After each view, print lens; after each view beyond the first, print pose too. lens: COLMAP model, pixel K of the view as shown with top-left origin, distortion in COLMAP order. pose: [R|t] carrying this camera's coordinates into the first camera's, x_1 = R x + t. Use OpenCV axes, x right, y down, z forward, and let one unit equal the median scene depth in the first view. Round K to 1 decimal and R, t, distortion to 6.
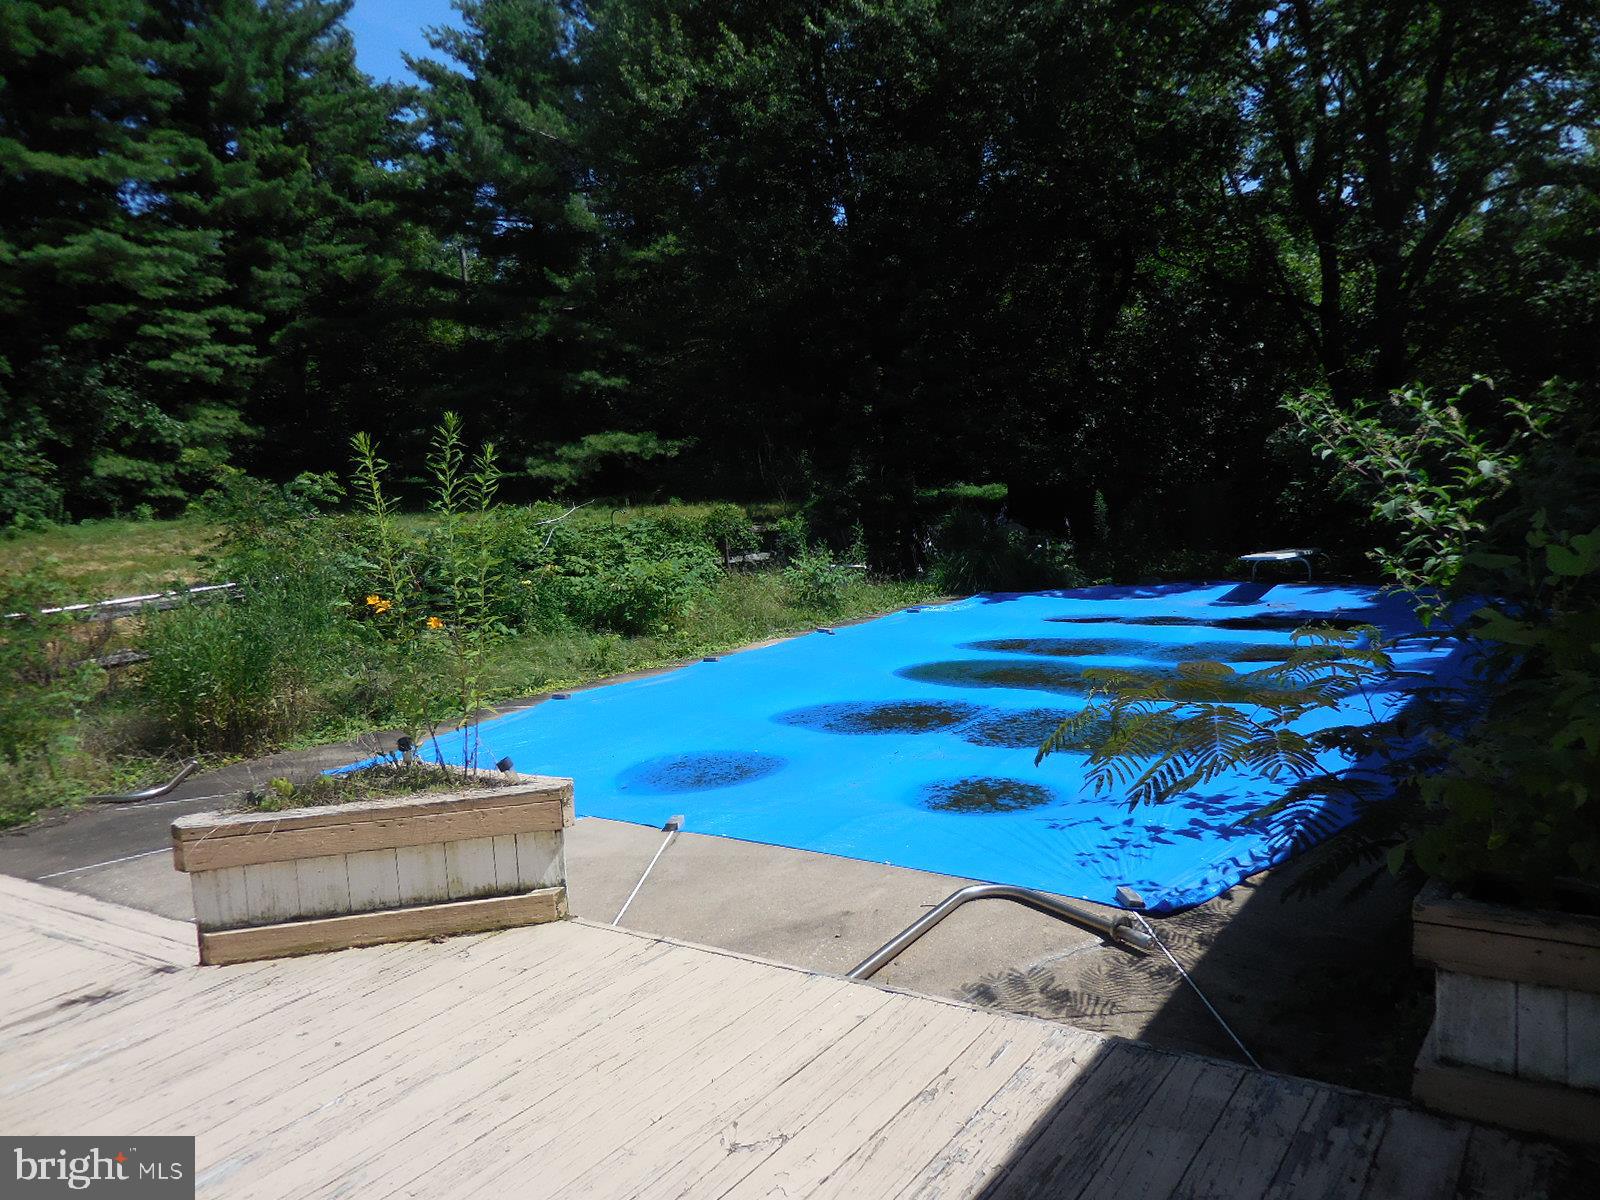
lens RADIAL K [[1243.6, 0, 800.0], [0, 1243.6, 600.0], [0, 0, 1]] dist [0.024346, 0.005164]
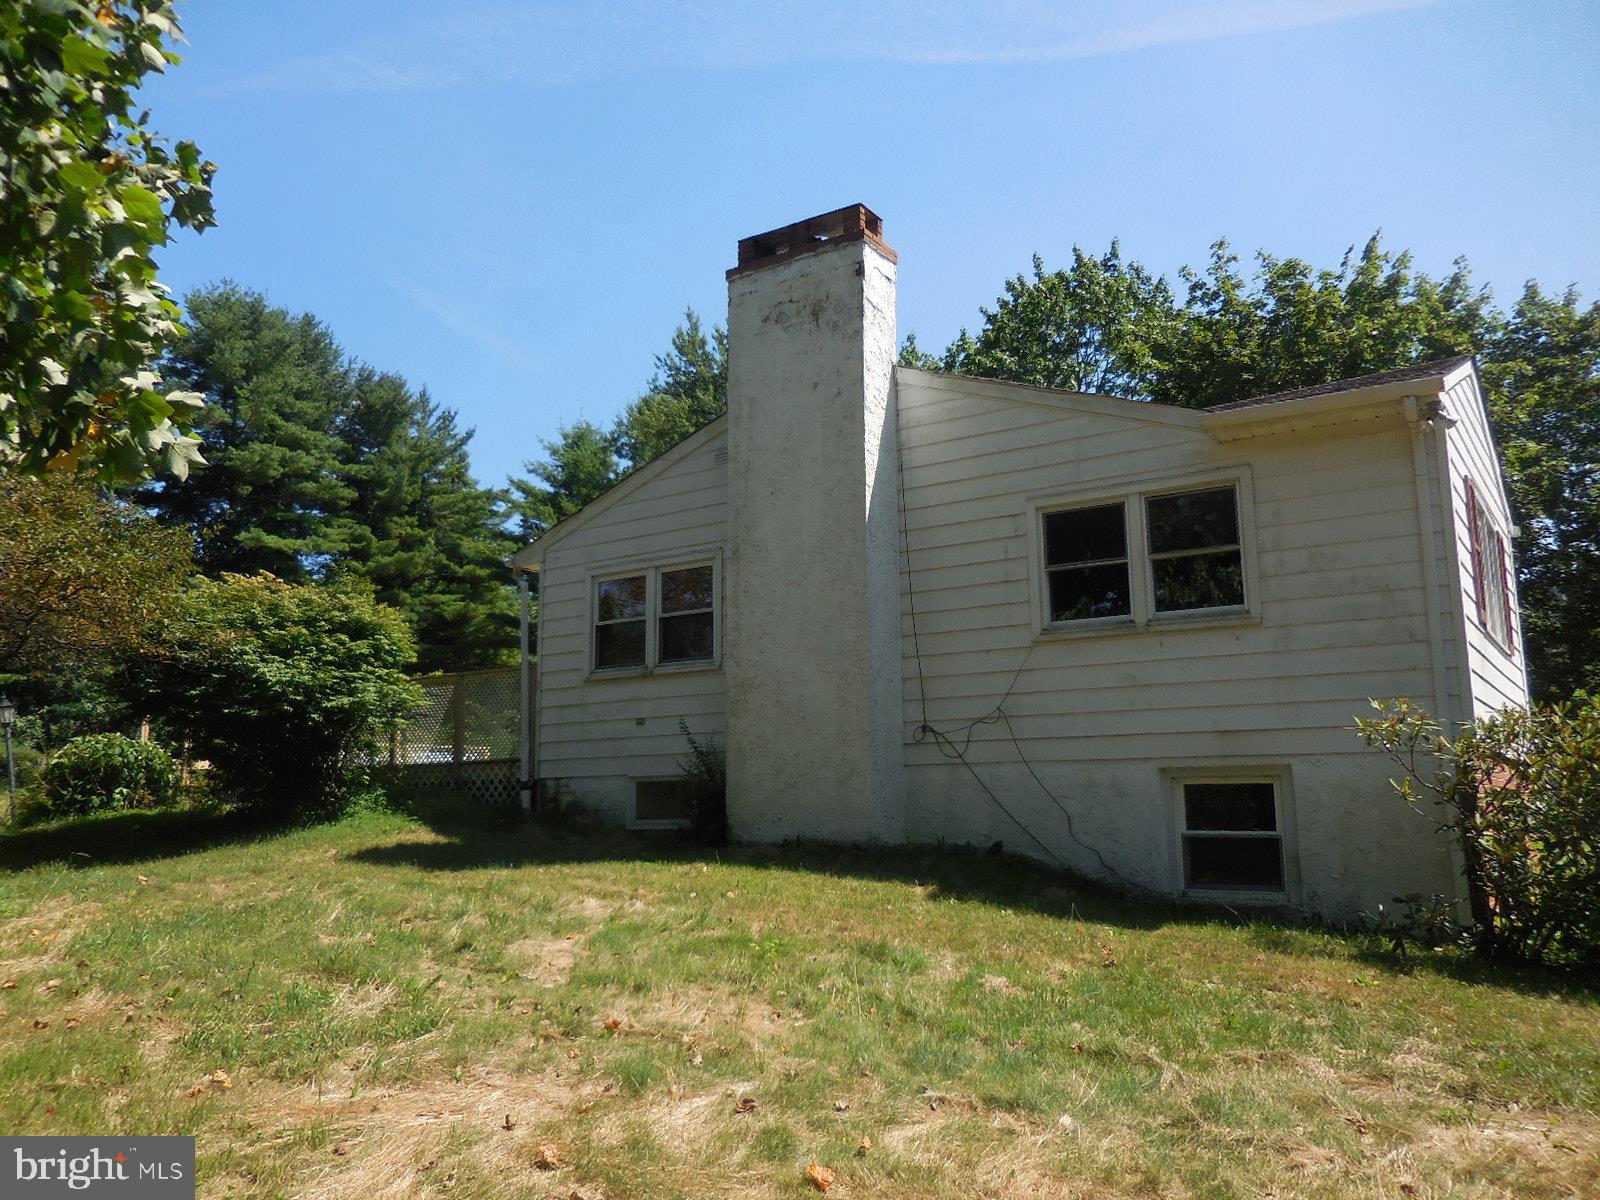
lens RADIAL K [[1243.6, 0, 800.0], [0, 1243.6, 600.0], [0, 0, 1]] dist [0.024346, 0.005164]
pose [[0.999175, 0.036013, -0.018770, 0.062499], [-0.039703, 0.963406, -0.265090, 0.084075], [0.008536, 0.265616, 0.964041, -0.373739]]
